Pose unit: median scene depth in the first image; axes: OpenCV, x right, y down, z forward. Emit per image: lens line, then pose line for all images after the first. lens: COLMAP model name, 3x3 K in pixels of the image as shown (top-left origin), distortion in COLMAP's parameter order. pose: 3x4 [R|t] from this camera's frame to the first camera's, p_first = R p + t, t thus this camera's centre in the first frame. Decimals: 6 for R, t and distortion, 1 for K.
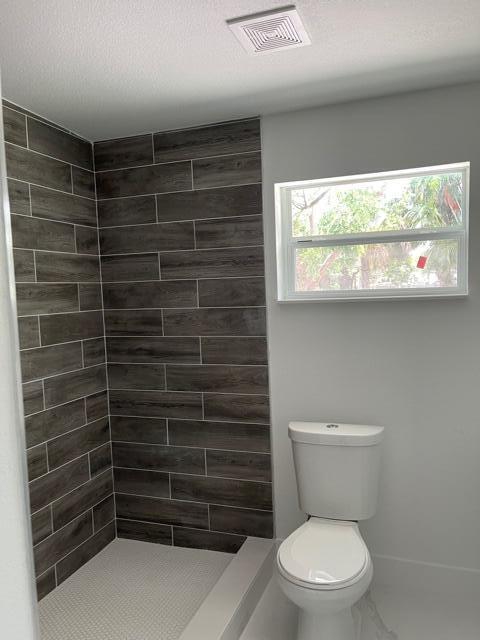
lens RADIAL K [[496.0, 0, 240.0], [0, 496.0, 320.0], [0, 0, 1]] dist [0.006760, -0.000464]
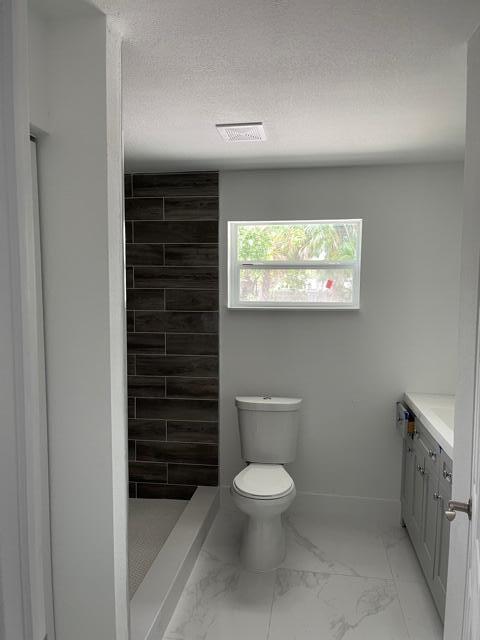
lens RADIAL K [[496.0, 0, 240.0], [0, 496.0, 320.0], [0, 0, 1]] dist [0.006760, -0.000464]
pose [[0.979713, 0.026106, 0.198696, -0.153404], [-0.025566, 0.999659, -0.005282, 0.000984], [-0.198767, 0.000095, 0.980047, -0.320180]]
